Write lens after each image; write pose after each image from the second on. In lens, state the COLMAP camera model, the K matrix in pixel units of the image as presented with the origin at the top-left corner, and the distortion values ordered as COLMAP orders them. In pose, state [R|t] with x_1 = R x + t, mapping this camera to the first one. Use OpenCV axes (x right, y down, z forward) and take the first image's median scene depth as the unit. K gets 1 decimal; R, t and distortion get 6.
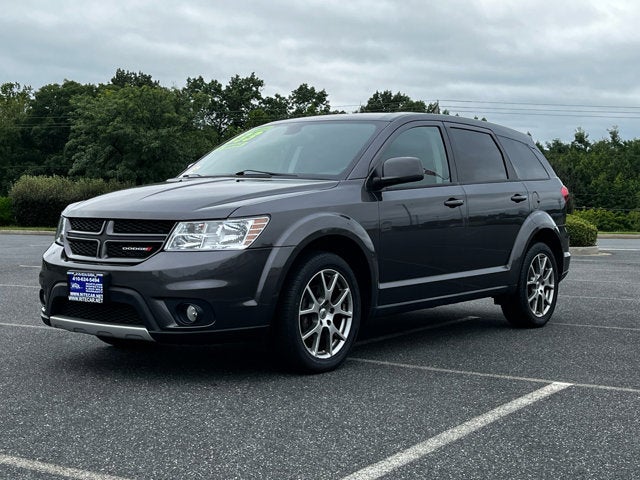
lens RADIAL K [[961.3, 0, 333.8], [0, 961.3, 238.1], [0, 0, 1]] dist [0.037814, -0.018305]
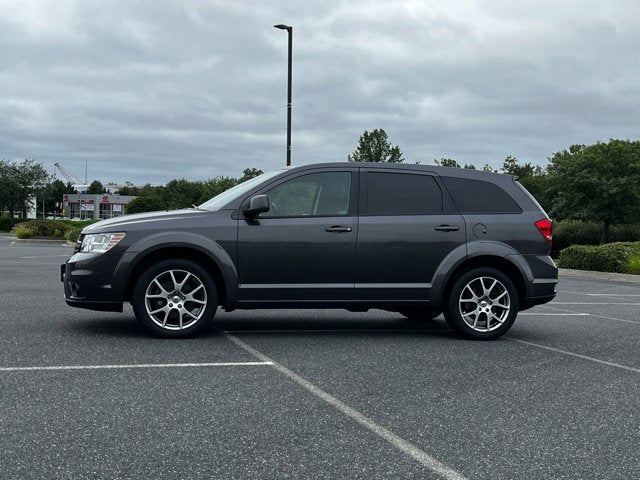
lens RADIAL K [[781.9, 0, 320.0], [0, 781.9, 240.0], [0, 0, 1]] dist [0.104027, -0.000136]
pose [[0.769758, 0.025821, -0.637813, 0.965649], [-0.050129, 0.998541, -0.020074, -0.000394], [0.636364, 0.047425, 0.769929, 0.209059]]
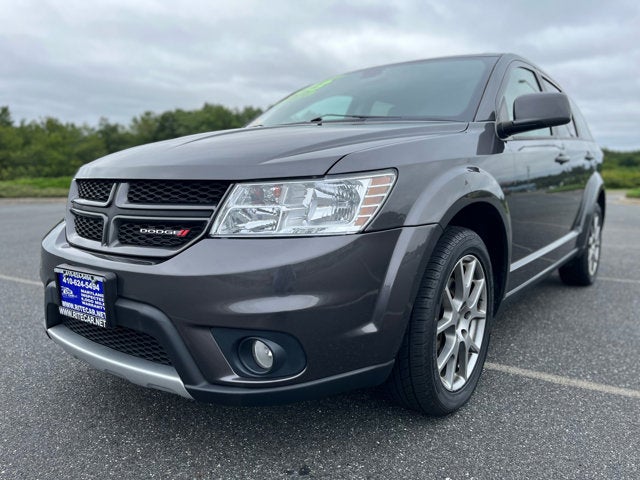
lens RADIAL K [[500.6, 0, 320.0], [0, 500.6, 240.0], [0, 0, 1]] dist [0.008474, 0.001652]
pose [[0.999947, -0.009401, -0.004121, -0.107204], [0.009736, 0.995834, 0.090659, -0.009763], [0.003252, -0.090694, 0.995873, 0.682665]]
